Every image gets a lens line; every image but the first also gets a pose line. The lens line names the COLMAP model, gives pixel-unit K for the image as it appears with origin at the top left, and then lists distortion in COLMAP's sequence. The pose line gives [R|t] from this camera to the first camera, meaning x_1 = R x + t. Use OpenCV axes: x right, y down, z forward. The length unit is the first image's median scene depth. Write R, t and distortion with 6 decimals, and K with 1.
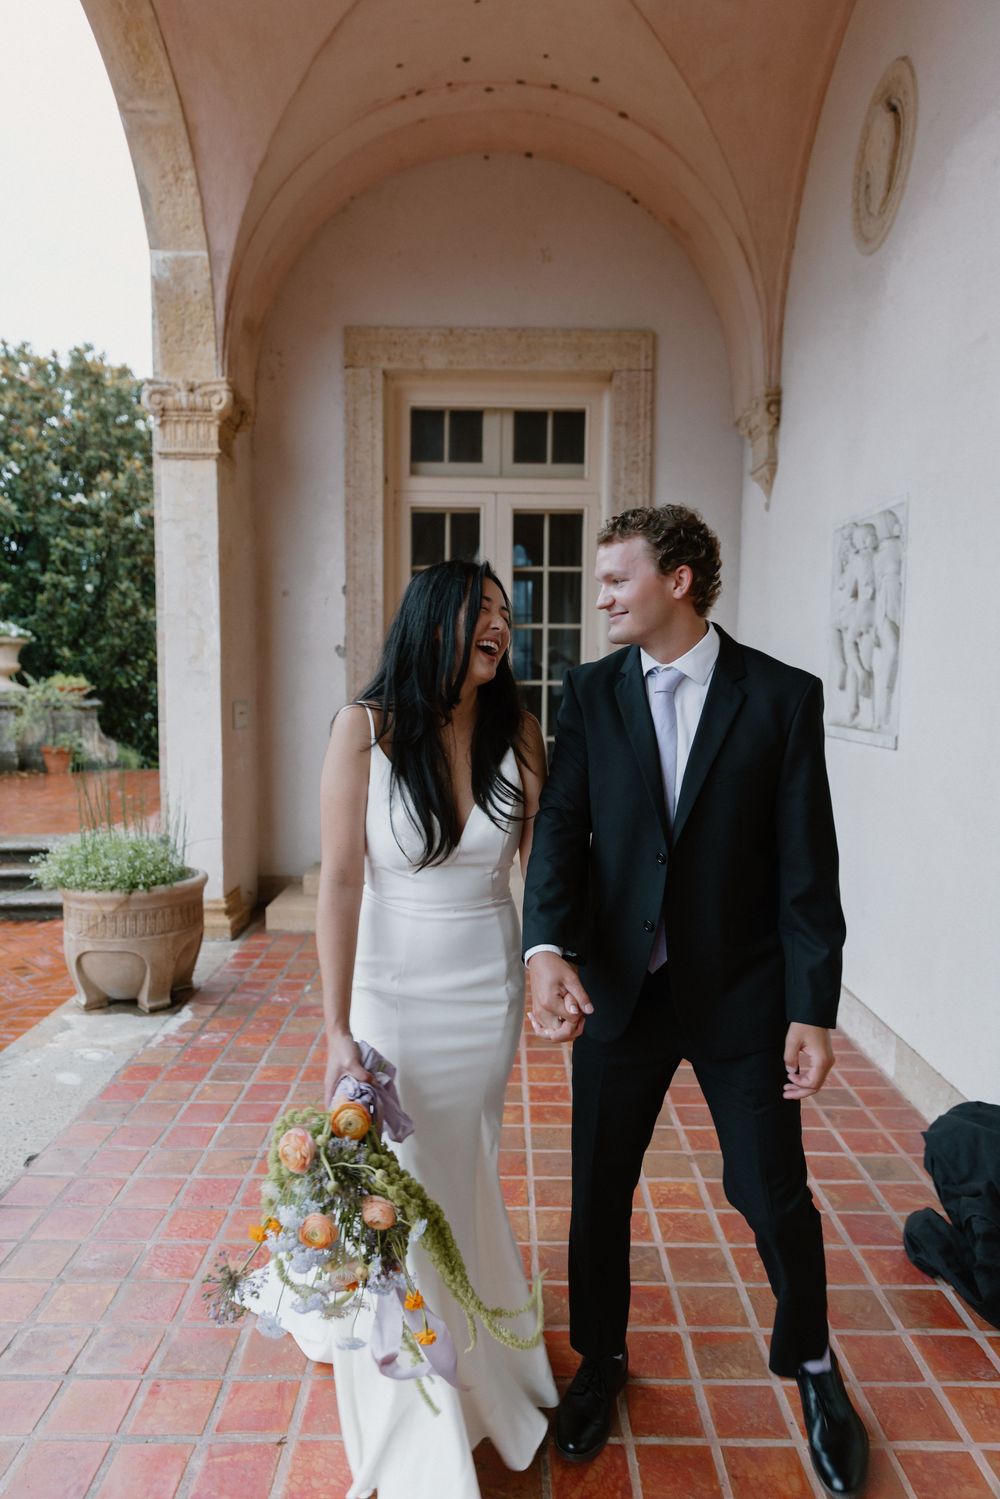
lens RADIAL K [[983.3, 0, 500.0], [0, 983.3, 749.5], [0, 0, 1]] dist [0.005137, 0.001993]
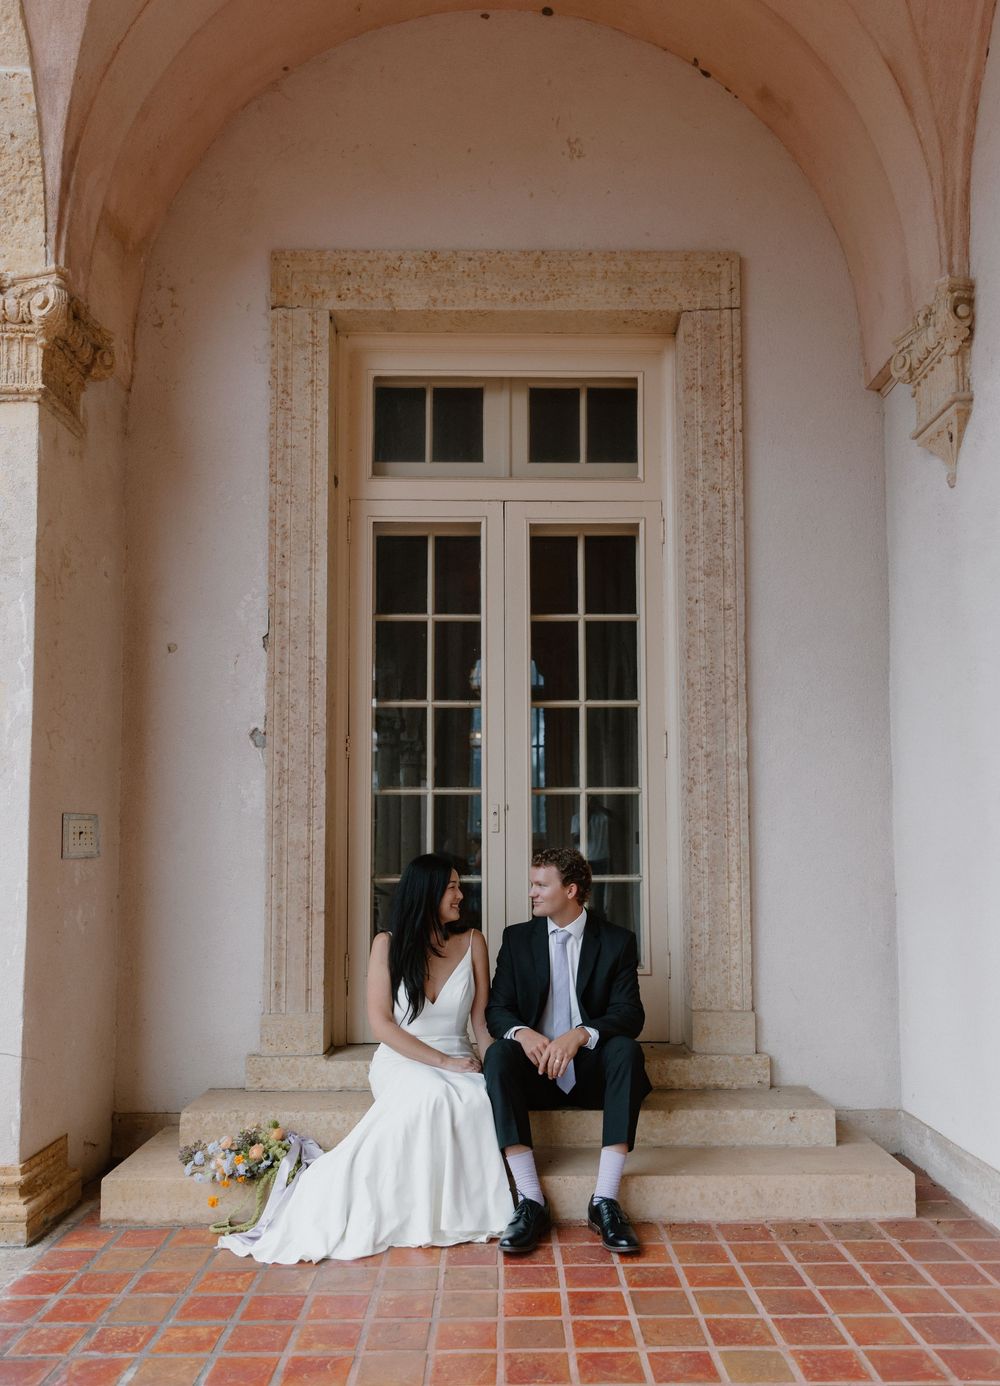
lens RADIAL K [[1045.7, 0, 512.6], [0, 1045.7, 780.5], [0, 0, 1]] dist [0.007410, 0.000916]
pose [[0.999840, -0.011727, 0.013492, -0.010444], [0.013579, 0.989110, -0.146552, 0.026863], [-0.011627, 0.146712, 0.989111, 0.356020]]
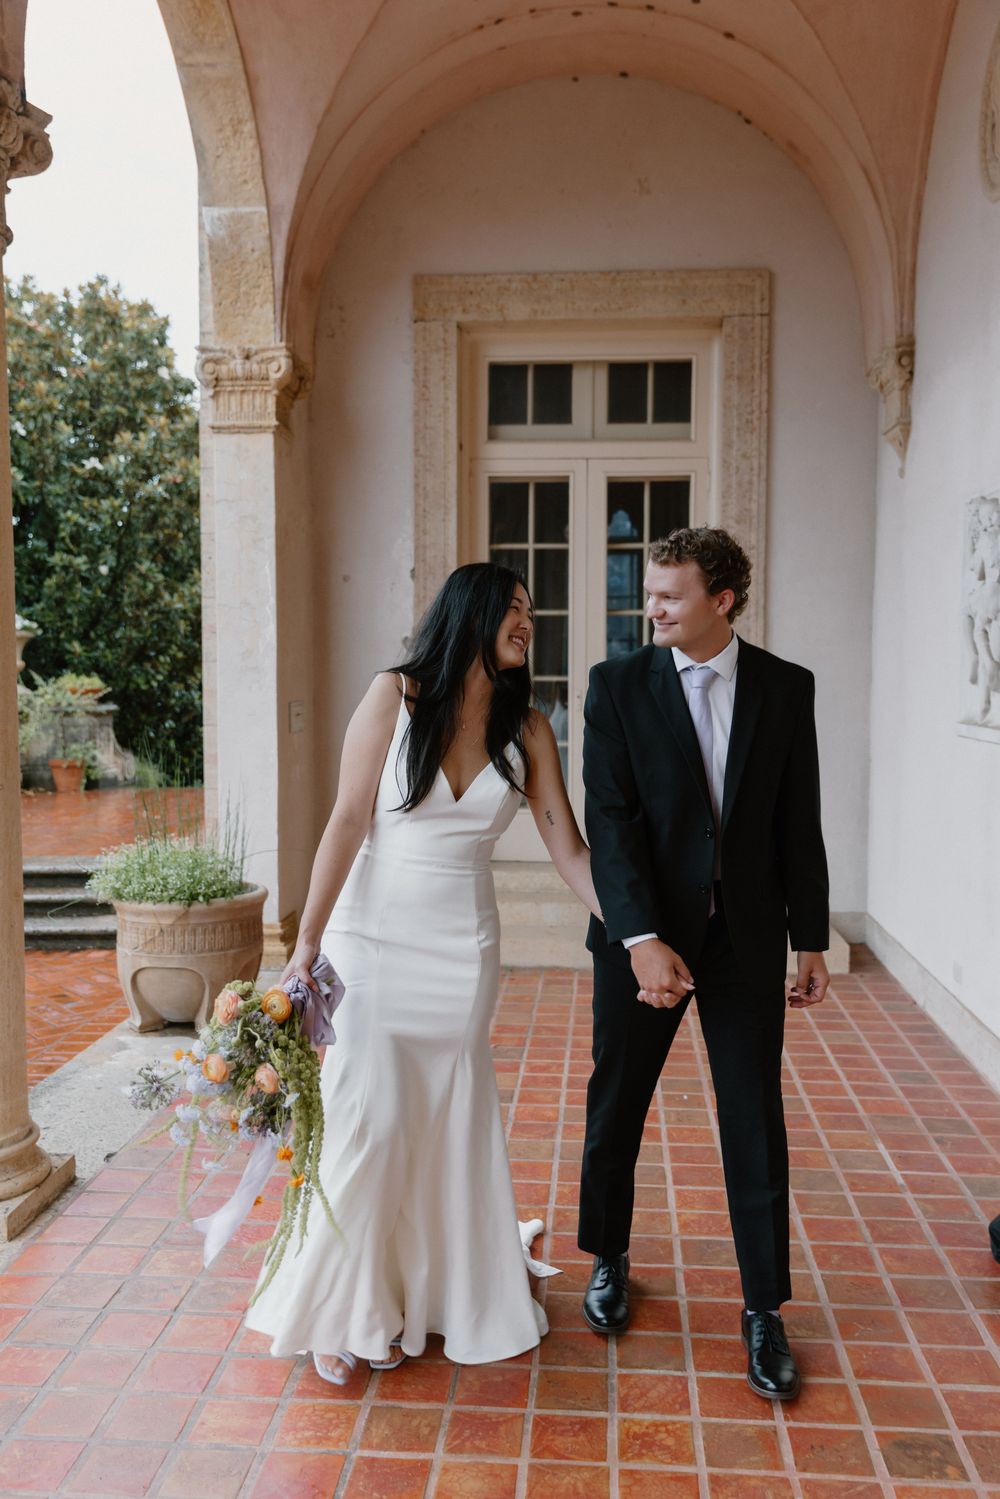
lens RADIAL K [[1311.6, 0, 500.0], [0, 1311.6, 749.5], [0, 0, 1]] dist [0.000013, 0.001892]
pose [[0.996696, -0.001311, -0.081210, 0.013267], [-0.000091, 0.999851, -0.017256, 0.013957], [0.081220, 0.017207, 0.996548, -0.153509]]
